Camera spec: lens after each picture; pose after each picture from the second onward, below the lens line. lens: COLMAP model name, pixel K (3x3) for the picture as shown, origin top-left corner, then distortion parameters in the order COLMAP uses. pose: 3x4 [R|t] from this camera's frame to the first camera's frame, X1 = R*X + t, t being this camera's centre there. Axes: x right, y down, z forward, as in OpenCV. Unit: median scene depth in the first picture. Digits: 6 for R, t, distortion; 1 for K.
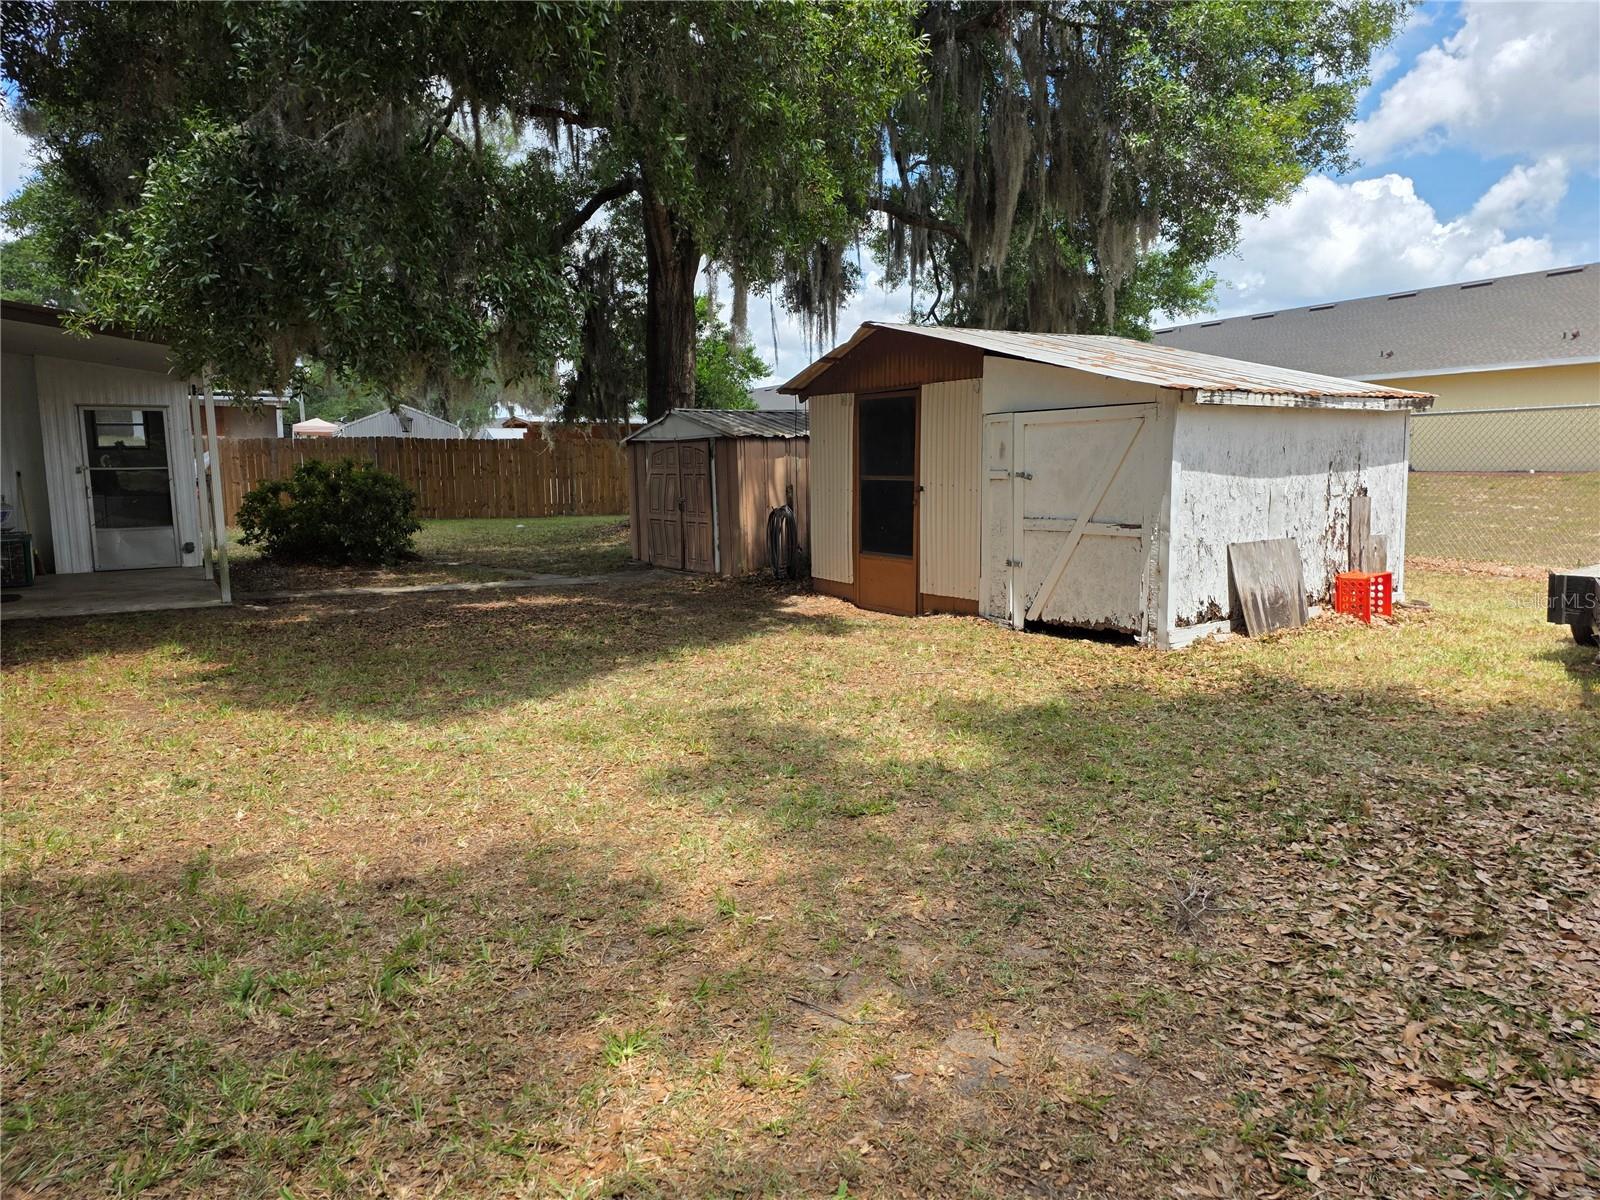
lens RADIAL K [[1072.5, 0, 830.9], [0, 1072.5, 597.0], [0, 0, 1]] dist [0.084082, -0.066583]
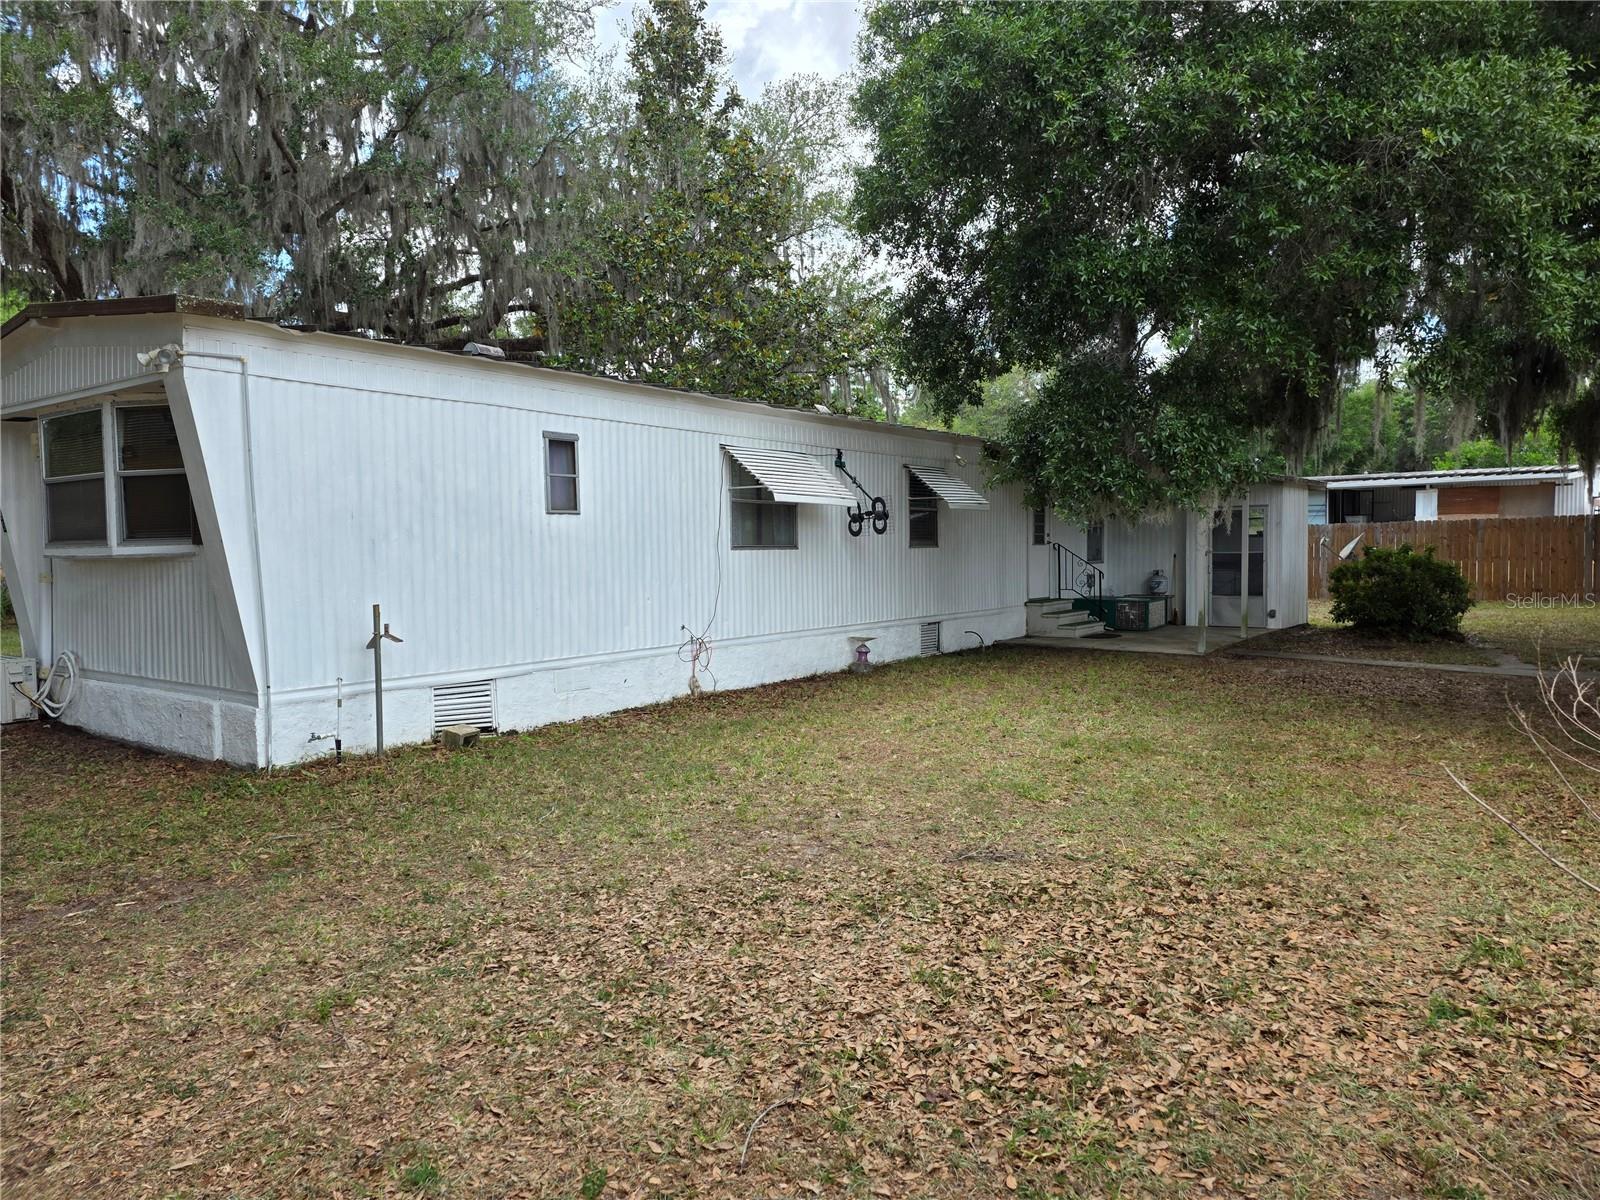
lens RADIAL K [[1072.5, 0, 803.1], [0, 1072.5, 595.2], [0, 0, 1]] dist [0.084082, -0.066583]
pose [[0.340833, 0.054594, -0.938537, 0.431381], [-0.113331, 0.993418, 0.016629, -0.025132], [0.933268, 0.100698, 0.344777, 0.033137]]
